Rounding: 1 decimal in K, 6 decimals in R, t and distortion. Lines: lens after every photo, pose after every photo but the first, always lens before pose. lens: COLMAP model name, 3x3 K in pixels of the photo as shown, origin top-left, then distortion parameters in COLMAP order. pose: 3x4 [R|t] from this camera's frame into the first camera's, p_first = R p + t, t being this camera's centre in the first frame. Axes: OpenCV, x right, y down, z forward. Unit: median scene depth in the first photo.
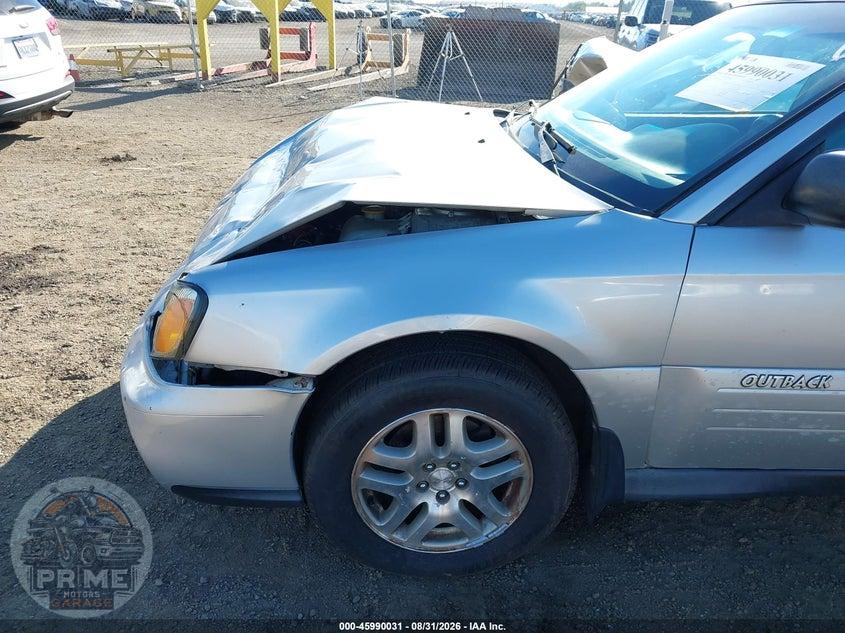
lens RADIAL K [[668.5, 0, 419.3], [0, 668.5, 317.2], [0, 0, 1]] dist [0.042439, -0.044897]
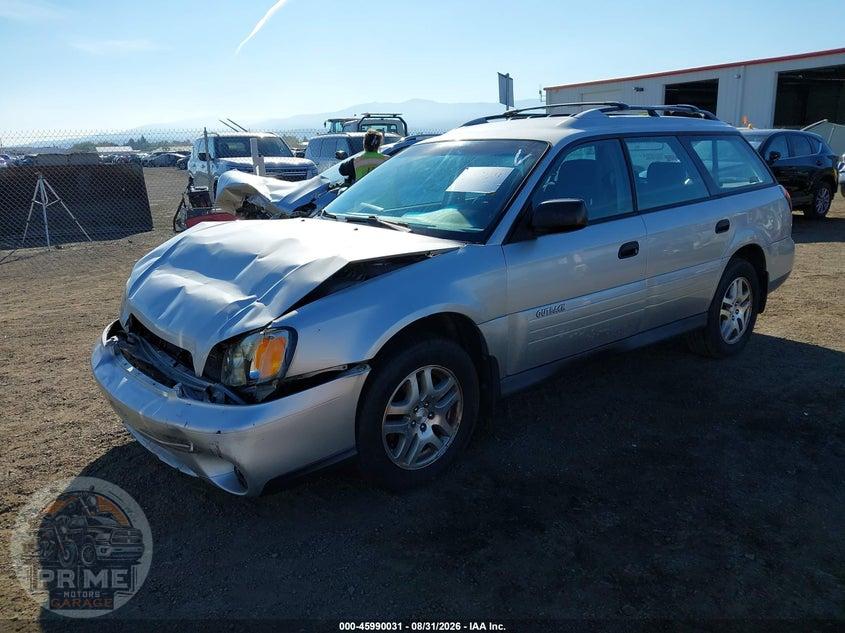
lens RADIAL K [[668.5, 0, 419.3], [0, 668.5, 317.2], [0, 0, 1]] dist [0.042439, -0.044897]
pose [[0.785372, -0.208571, 0.582828, -0.855899], [0.307762, 0.948480, -0.075292, 0.125606], [-0.537097, 0.238505, 0.809100, -0.392653]]
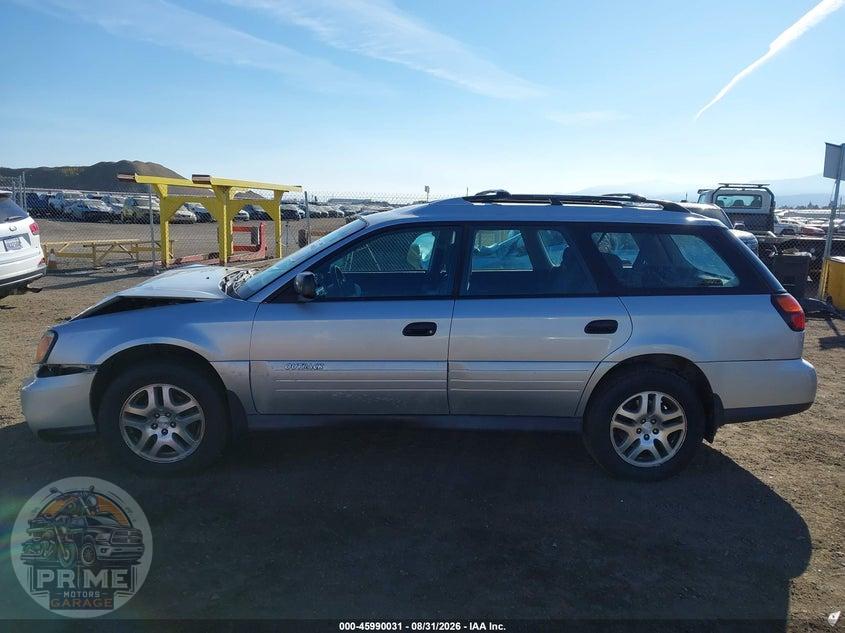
lens RADIAL K [[668.5, 0, 419.3], [0, 668.5, 317.2], [0, 0, 1]] dist [0.042439, -0.044897]
pose [[0.999407, -0.015522, 0.030733, 0.767592], [0.023103, 0.964153, -0.264340, 0.486310], [-0.025528, 0.264893, 0.963940, -1.166230]]
